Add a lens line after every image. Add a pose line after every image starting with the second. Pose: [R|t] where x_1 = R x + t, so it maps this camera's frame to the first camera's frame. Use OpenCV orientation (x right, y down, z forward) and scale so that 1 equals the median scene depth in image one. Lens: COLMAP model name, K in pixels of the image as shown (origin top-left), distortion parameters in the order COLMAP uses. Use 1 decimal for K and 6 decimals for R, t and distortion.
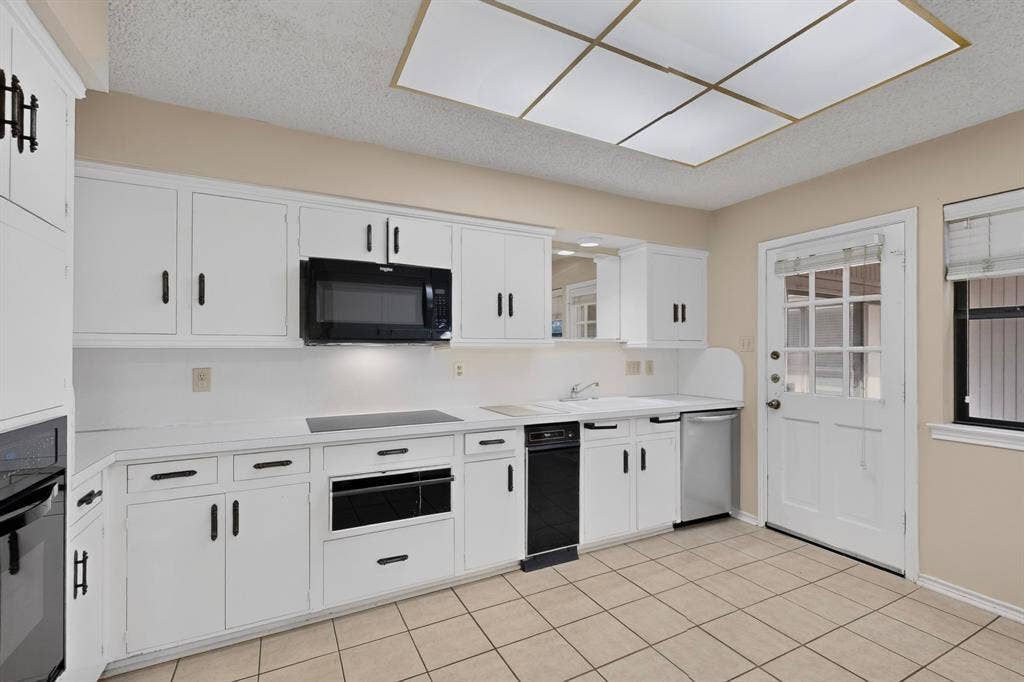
lens RADIAL K [[448.0, 0, 519.1], [0, 448.0, 347.1], [0, 0, 1]] dist [-0.002585, -0.000084]
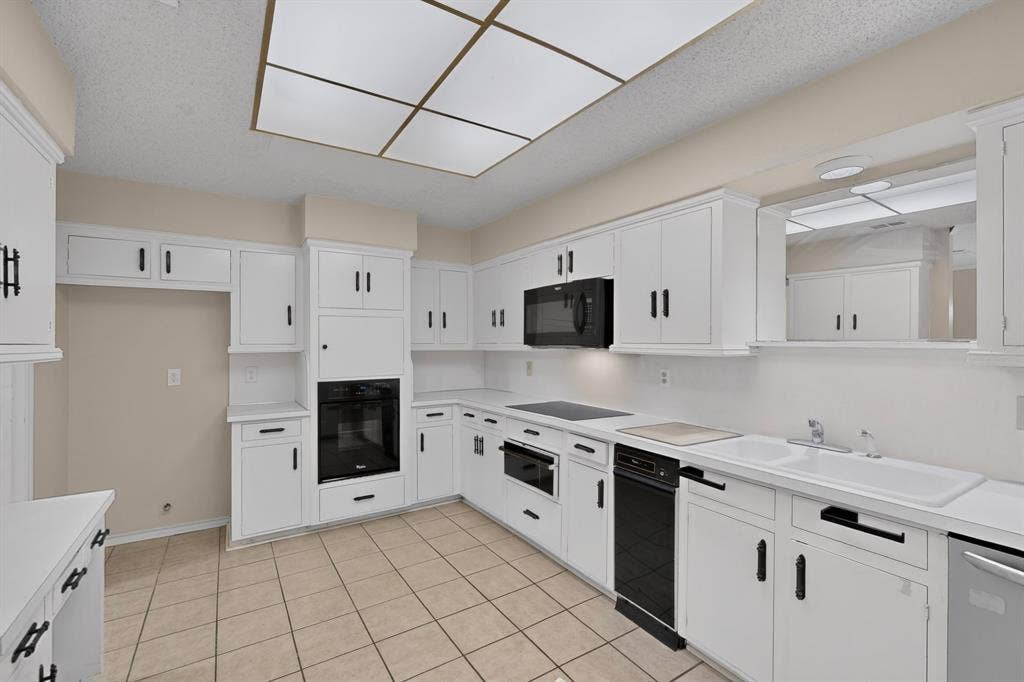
lens RADIAL K [[456.1, 0, 524.4], [0, 456.1, 341.9], [0, 0, 1]] dist [-0.001466, -0.000443]
pose [[0.099740, 0.005389, -0.994999, 0.898041], [0.000233, 0.999985, 0.005439, -0.030254], [0.995014, -0.000774, 0.099737, 0.733425]]
